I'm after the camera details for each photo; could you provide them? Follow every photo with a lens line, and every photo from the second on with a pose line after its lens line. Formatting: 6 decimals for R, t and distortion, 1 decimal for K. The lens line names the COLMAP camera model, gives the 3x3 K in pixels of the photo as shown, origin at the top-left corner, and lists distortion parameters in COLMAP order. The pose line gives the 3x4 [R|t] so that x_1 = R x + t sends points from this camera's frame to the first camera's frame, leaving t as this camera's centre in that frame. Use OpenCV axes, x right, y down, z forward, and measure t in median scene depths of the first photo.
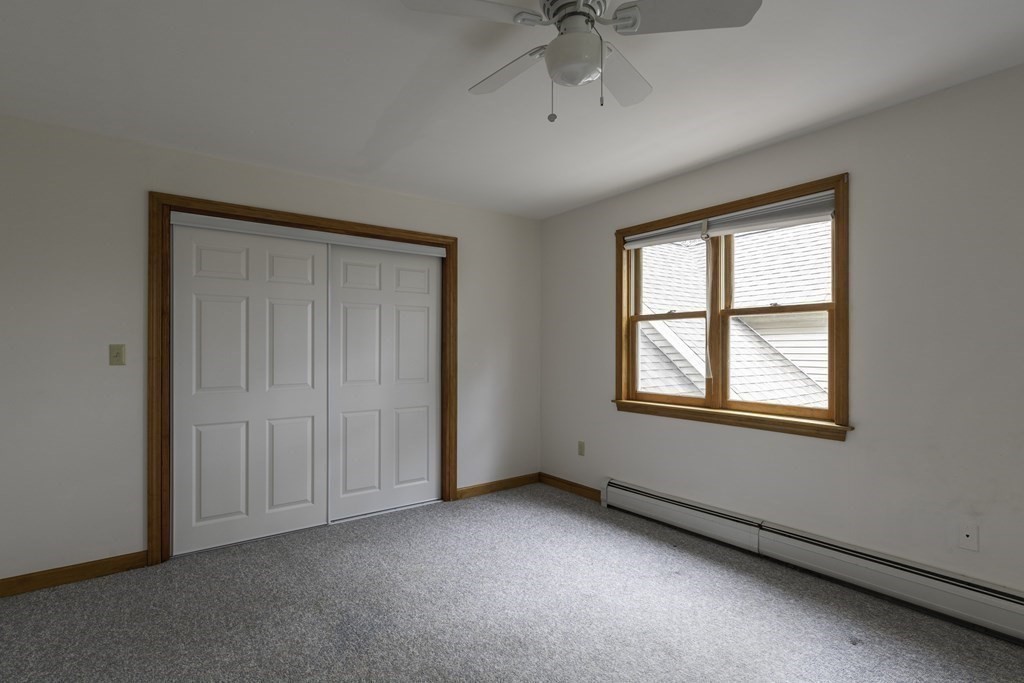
lens RADIAL K [[496.6, 0, 517.1], [0, 496.6, 347.5], [0, 0, 1]] dist [-0.010506, 0.000000]
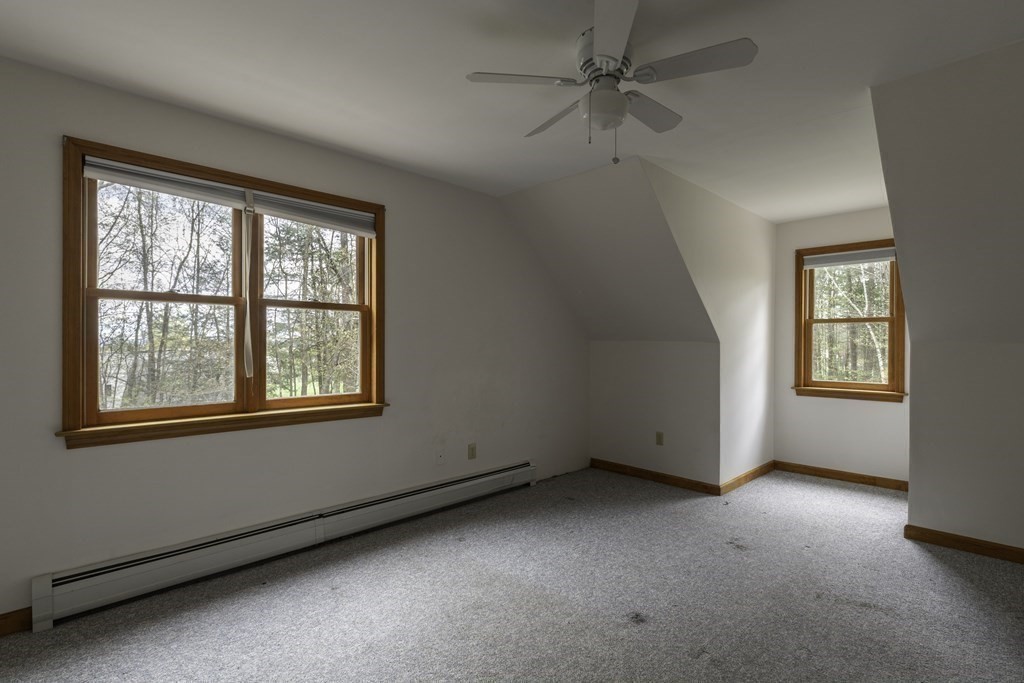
lens RADIAL K [[496.6, 0, 517.1], [0, 496.6, 347.5], [0, 0, 1]] dist [-0.010506, 0.000000]
pose [[-0.148064, -0.004891, 0.988966, -0.513600], [-0.002405, 0.999987, 0.004585, 0.005949], [-0.988975, -0.001700, -0.148074, 0.662577]]
